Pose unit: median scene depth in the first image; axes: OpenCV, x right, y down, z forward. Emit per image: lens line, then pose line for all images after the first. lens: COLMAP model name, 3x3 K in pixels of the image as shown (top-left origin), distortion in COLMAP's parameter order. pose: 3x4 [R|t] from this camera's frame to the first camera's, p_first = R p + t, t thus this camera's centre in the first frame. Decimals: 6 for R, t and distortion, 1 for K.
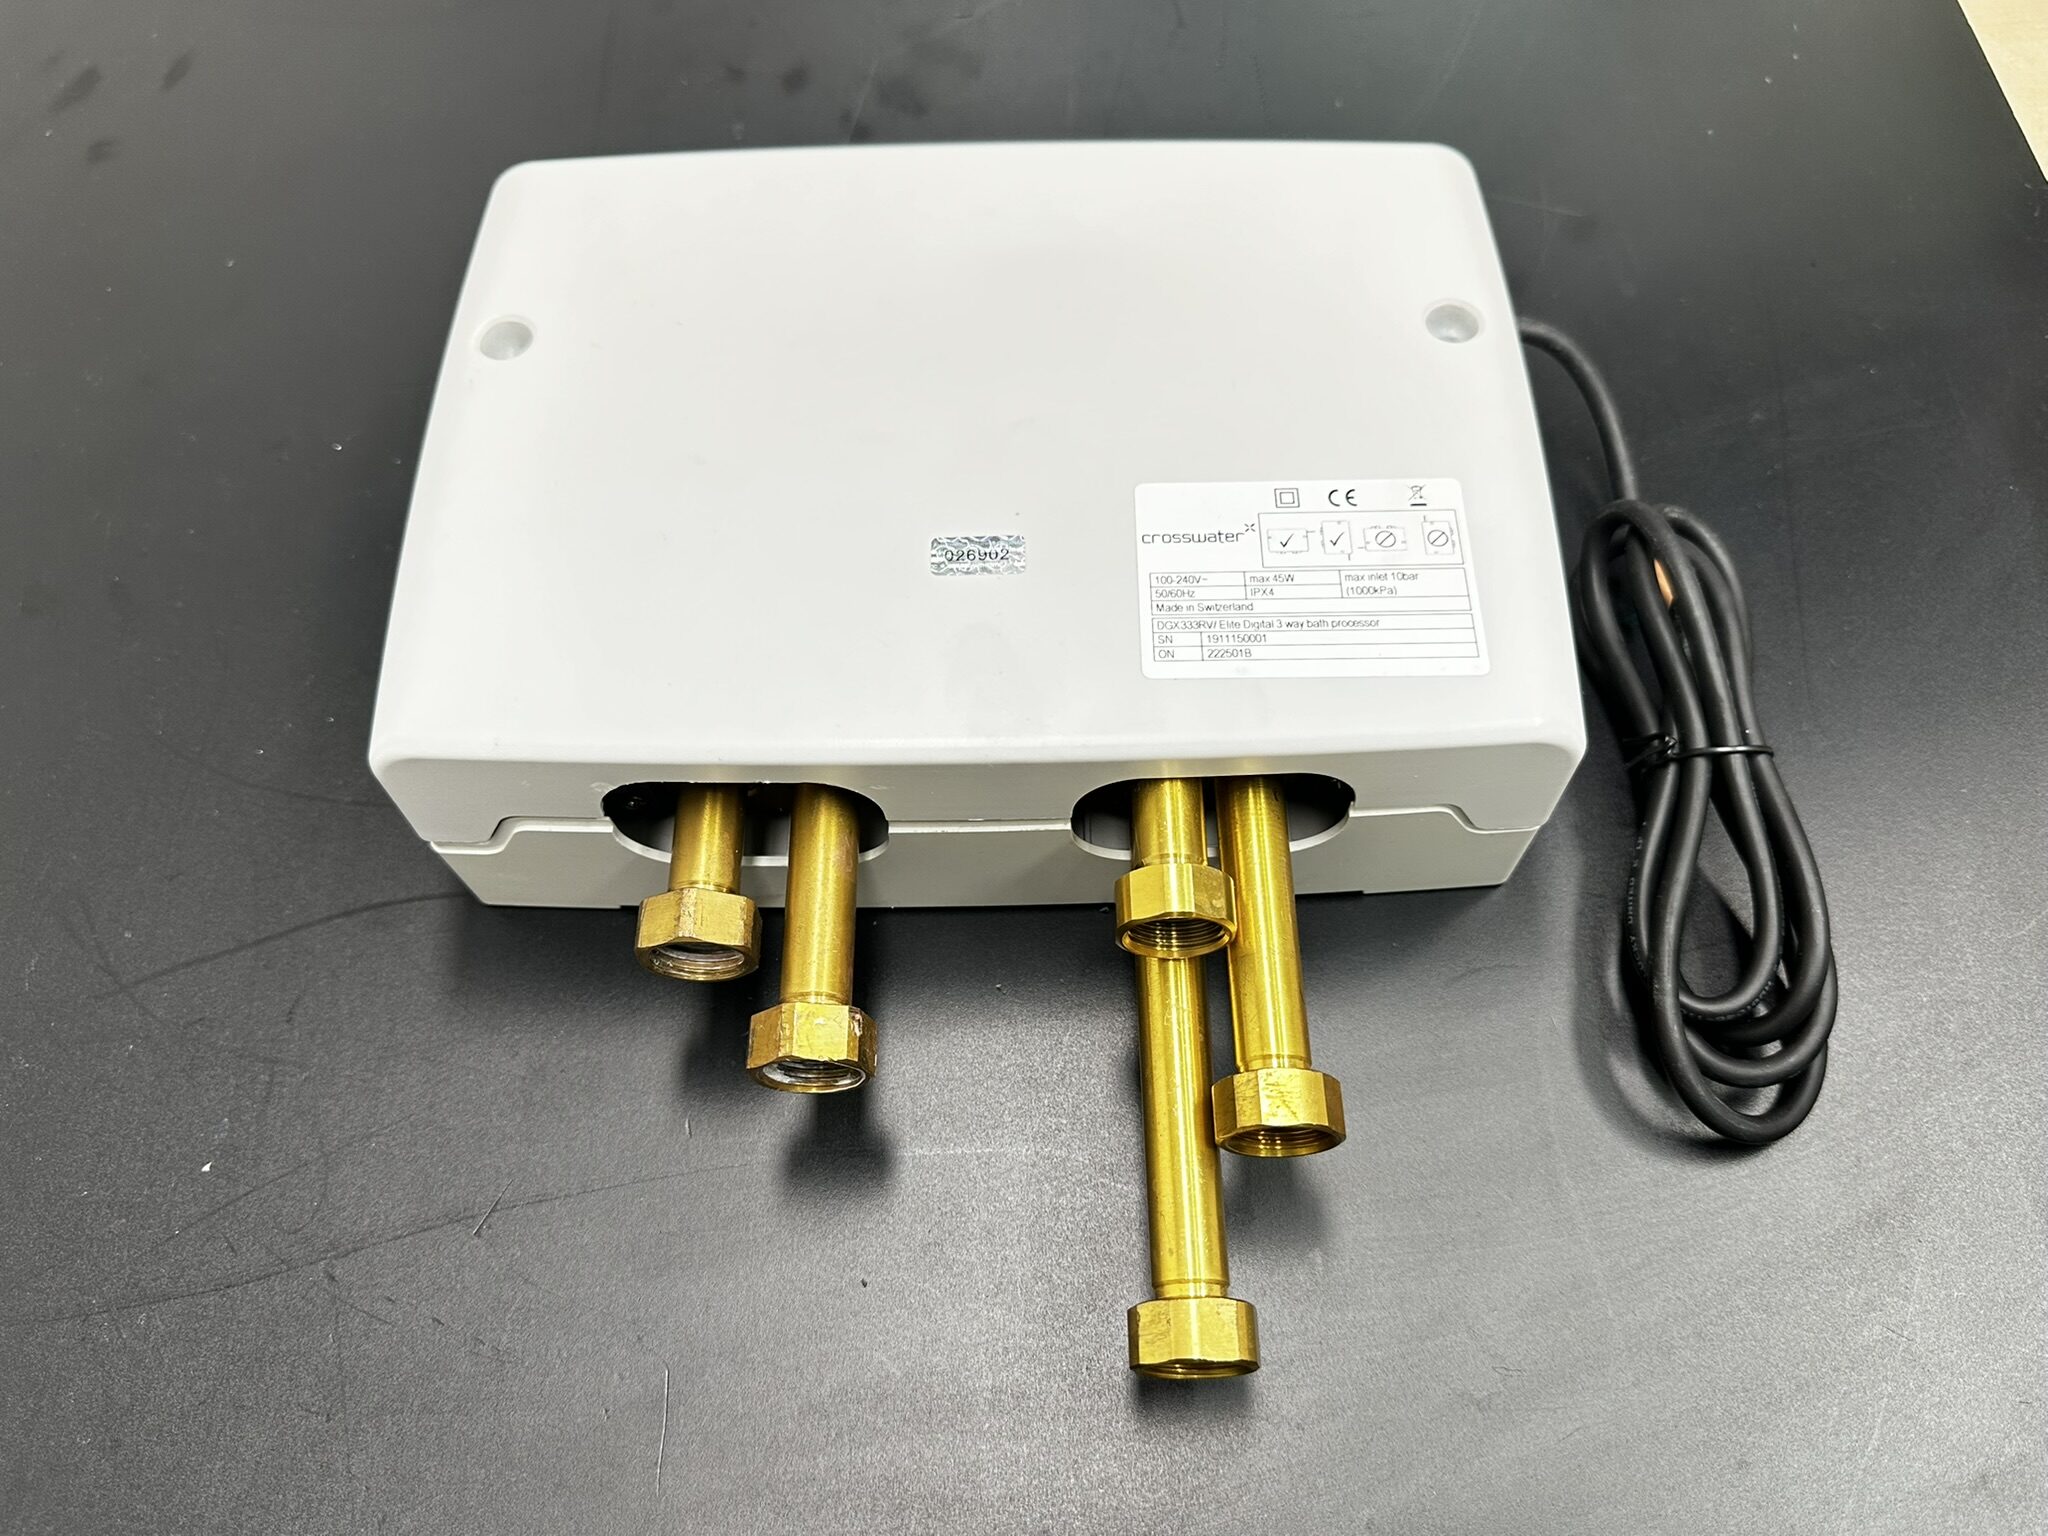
lens RADIAL K [[1583.7, 0, 976.5], [0, 1583.7, 799.0], [0, 0, 1]] dist [0.137804, -0.138085]
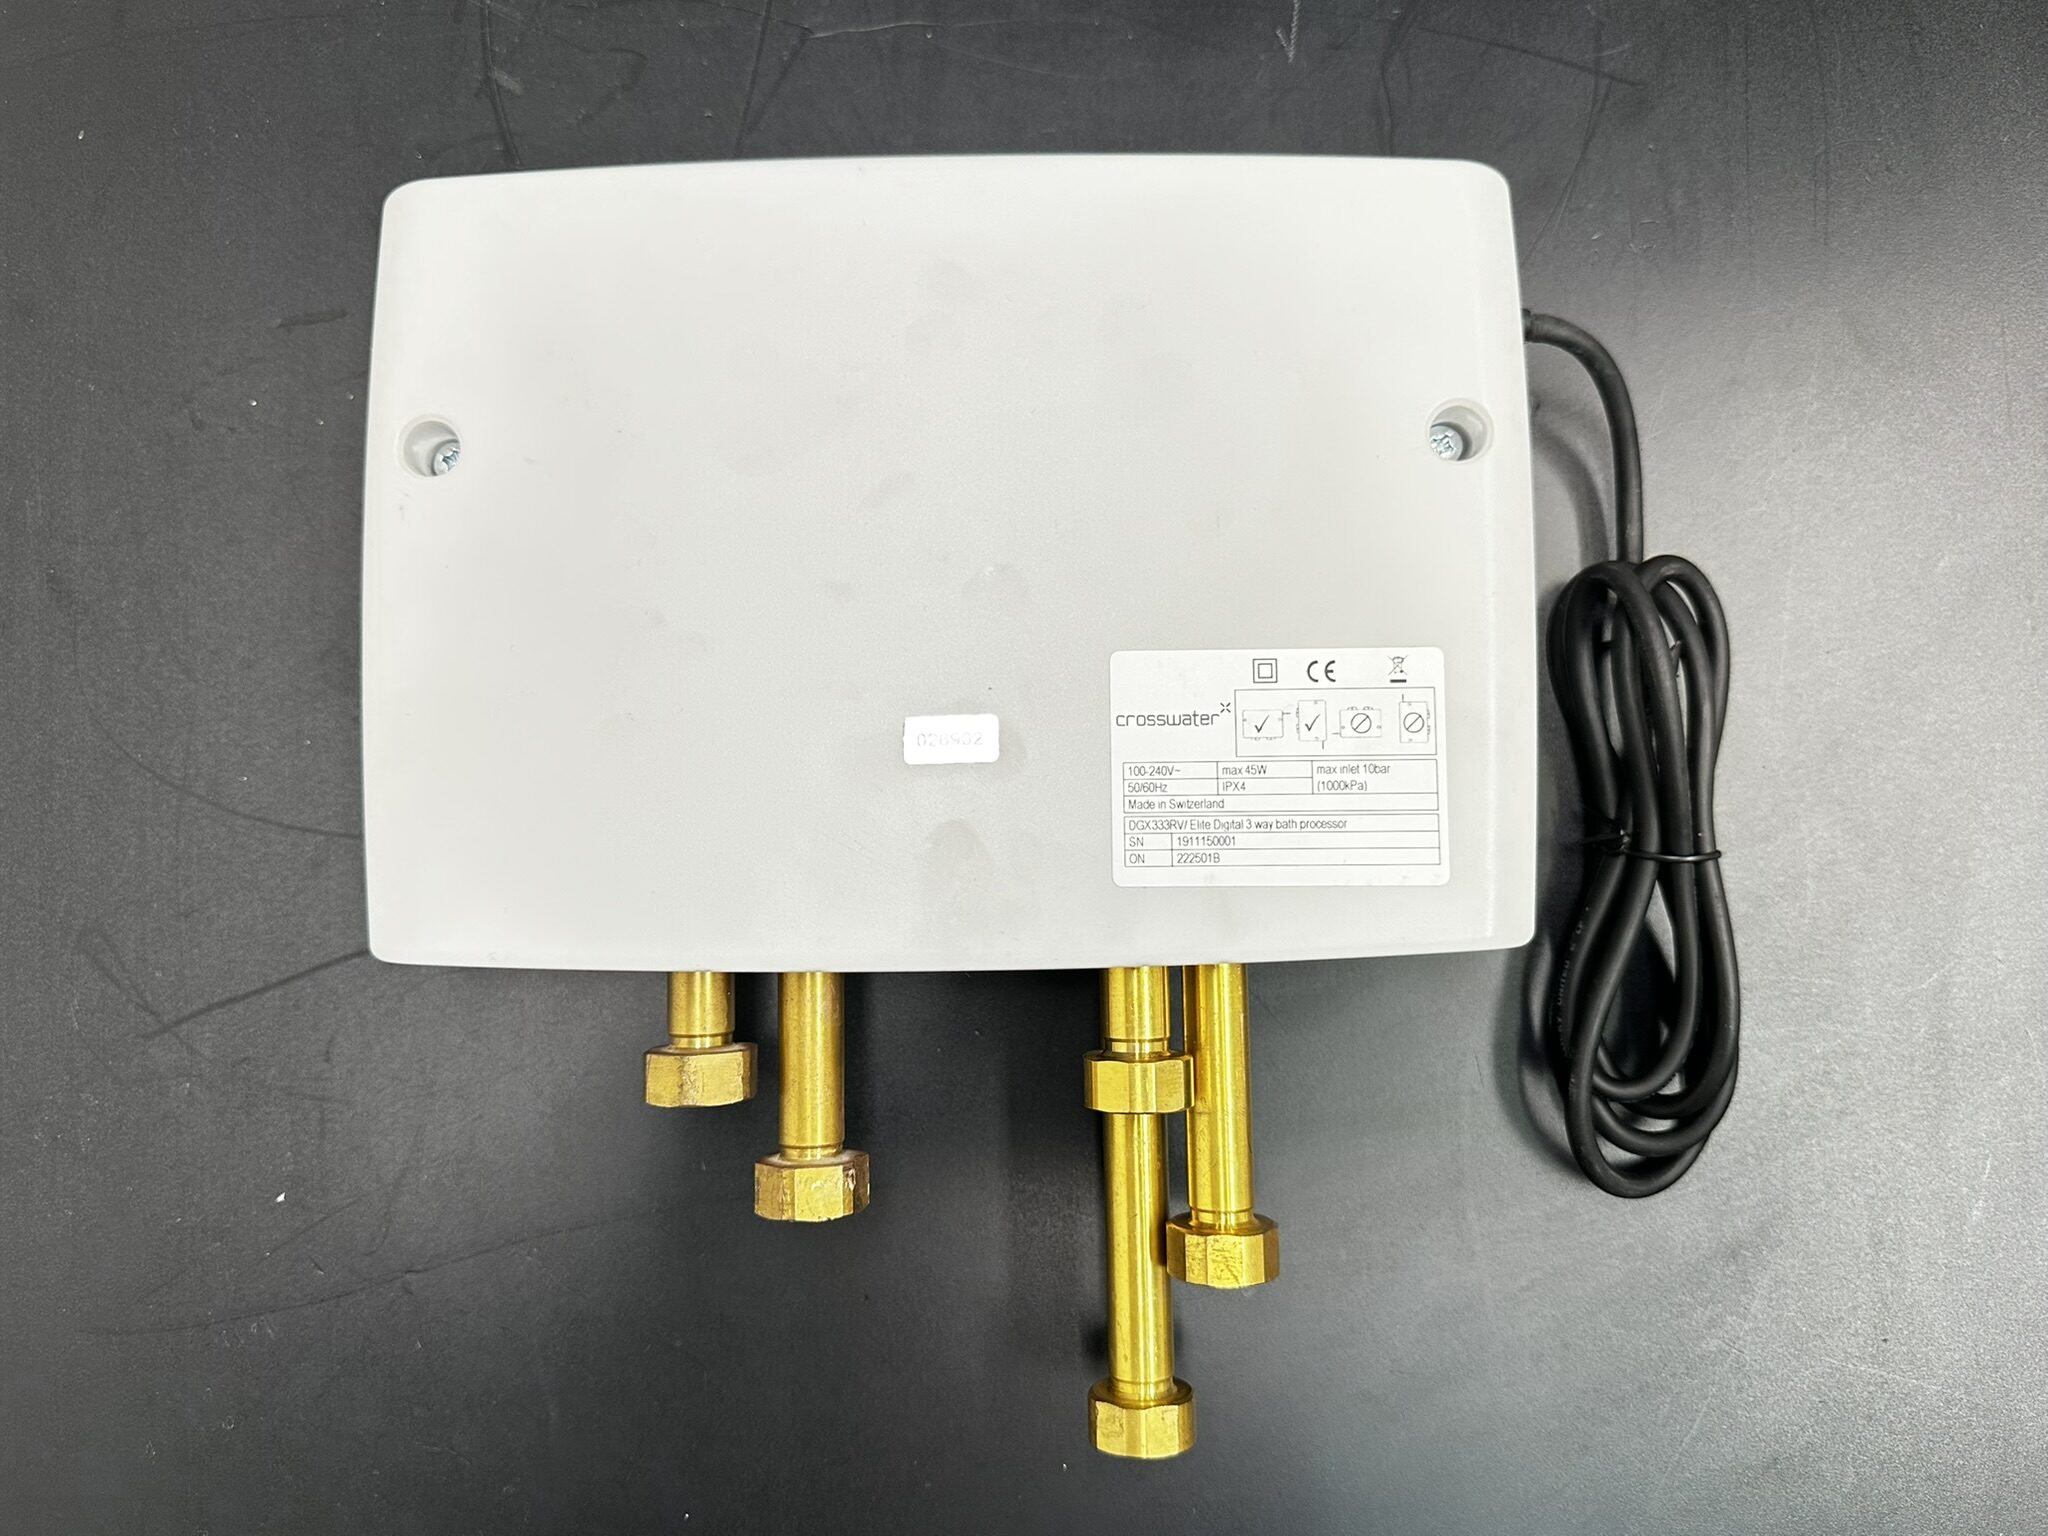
lens RADIAL K [[1583.7, 0, 976.5], [0, 1583.7, 799.0], [0, 0, 1]] dist [0.137804, -0.138085]
pose [[0.999810, -0.018156, 0.007076, 0.009269], [0.013616, 0.910725, 0.412788, -0.528612], [-0.013939, -0.412613, 0.910800, 0.083323]]
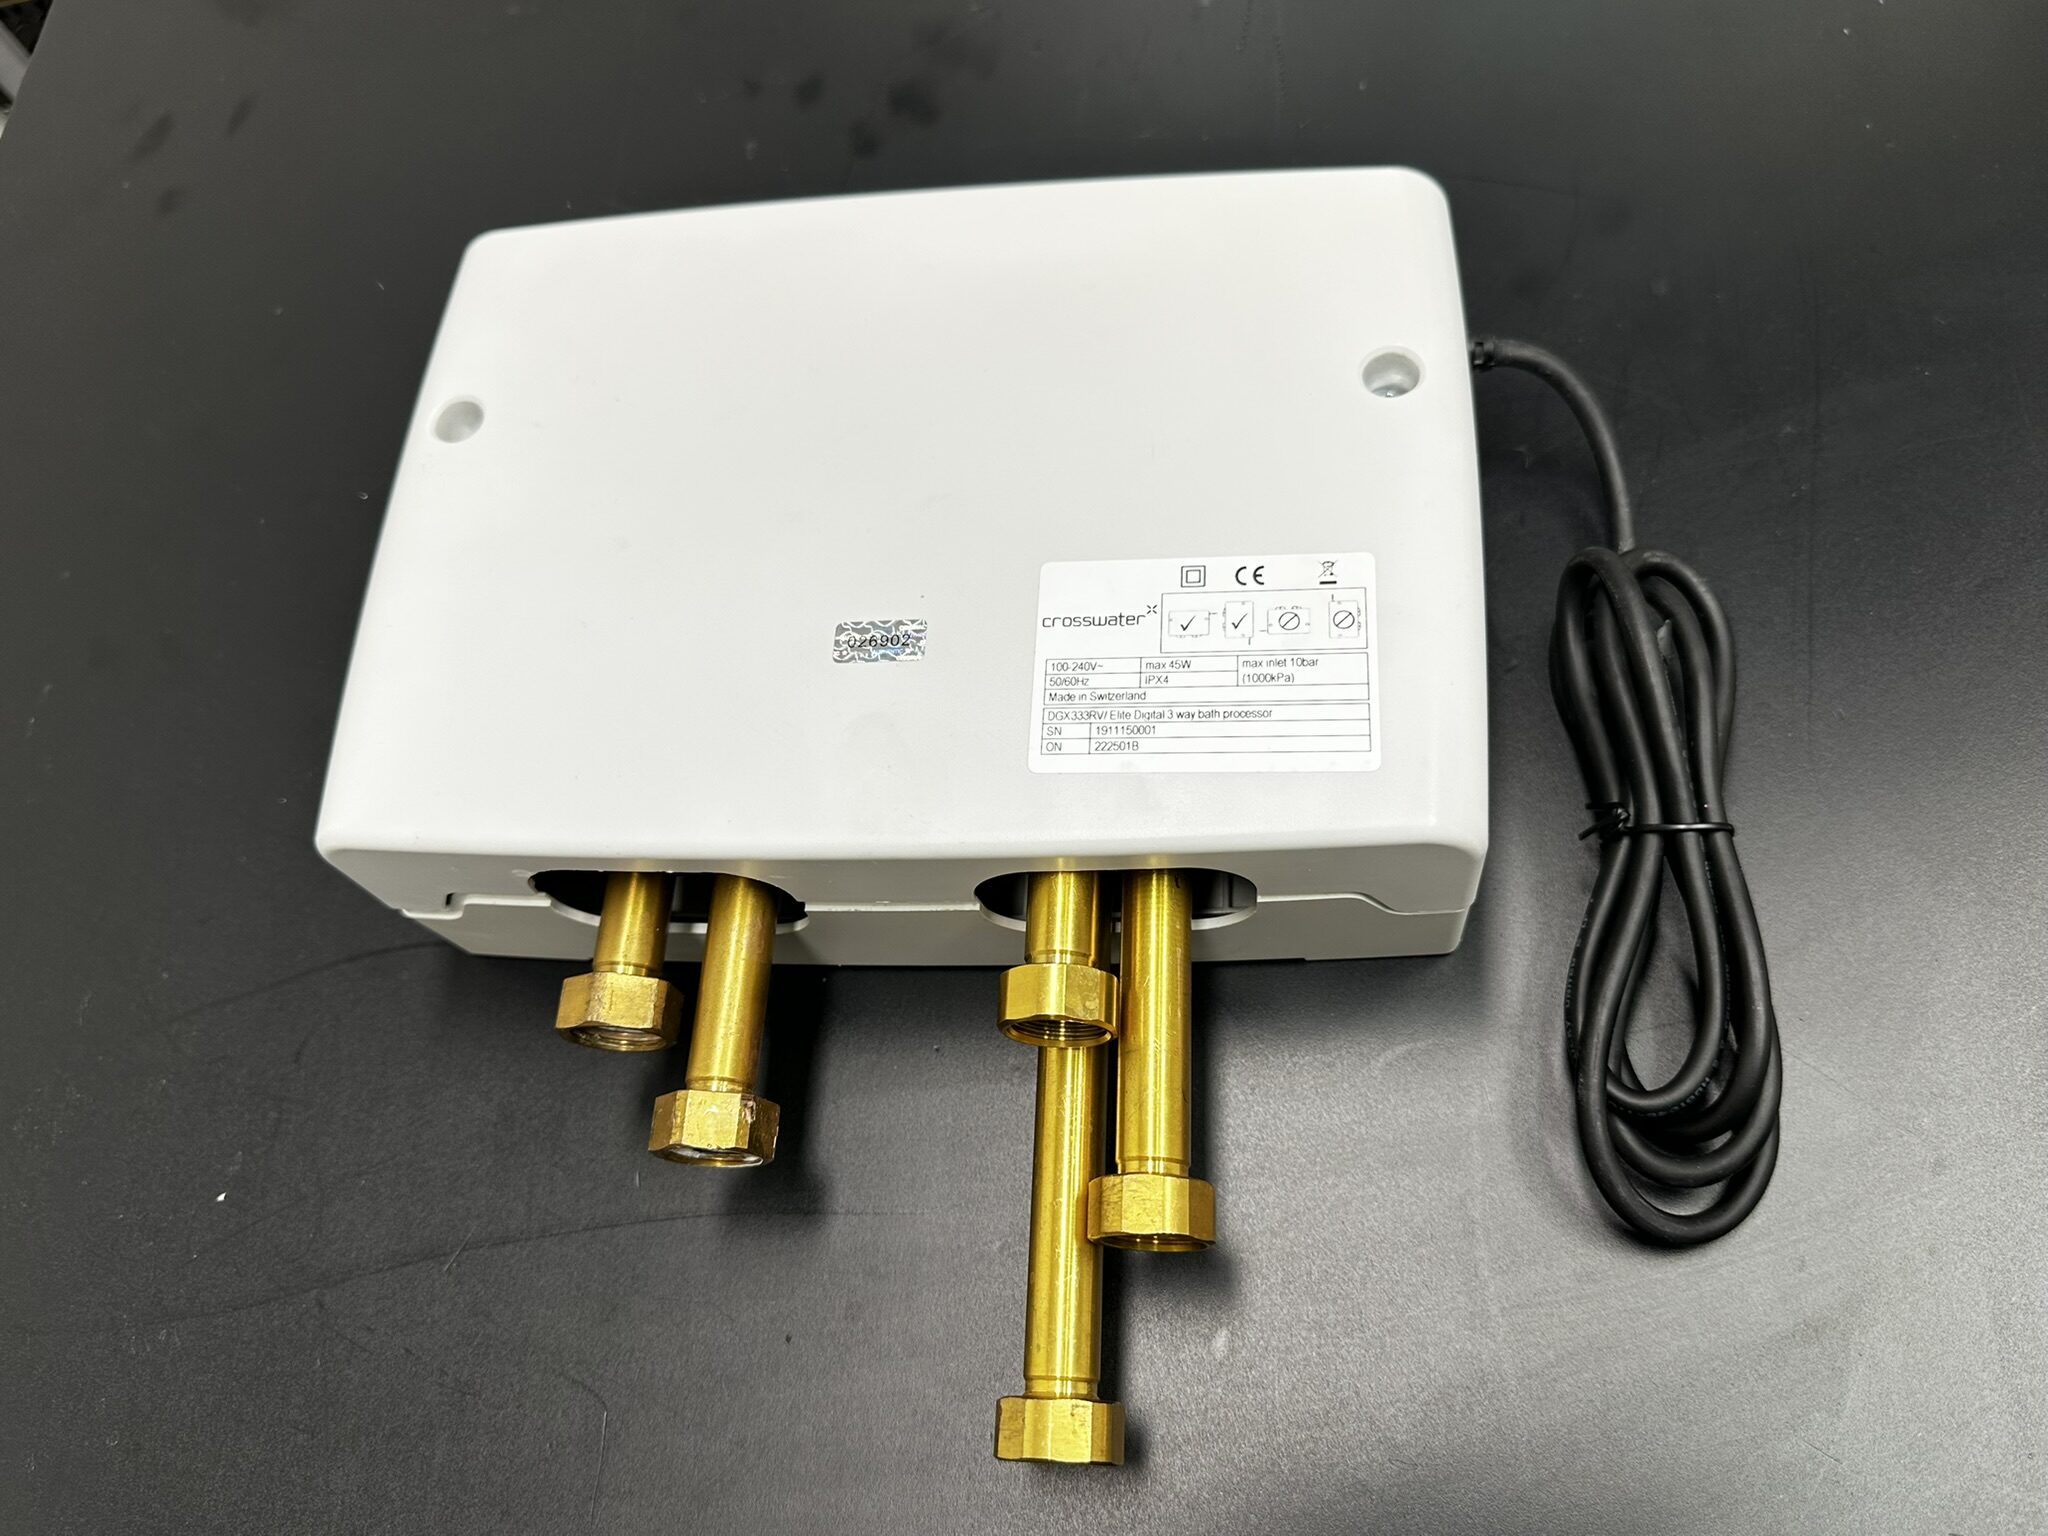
lens RADIAL K [[1583.7, 0, 976.5], [0, 1583.7, 799.0], [0, 0, 1]] dist [0.137804, -0.138085]
pose [[0.988871, 0.000834, -0.148771, 0.210909], [0.009761, 0.997466, 0.070475, -0.124127], [0.148453, -0.071143, 0.986357, 0.011811]]
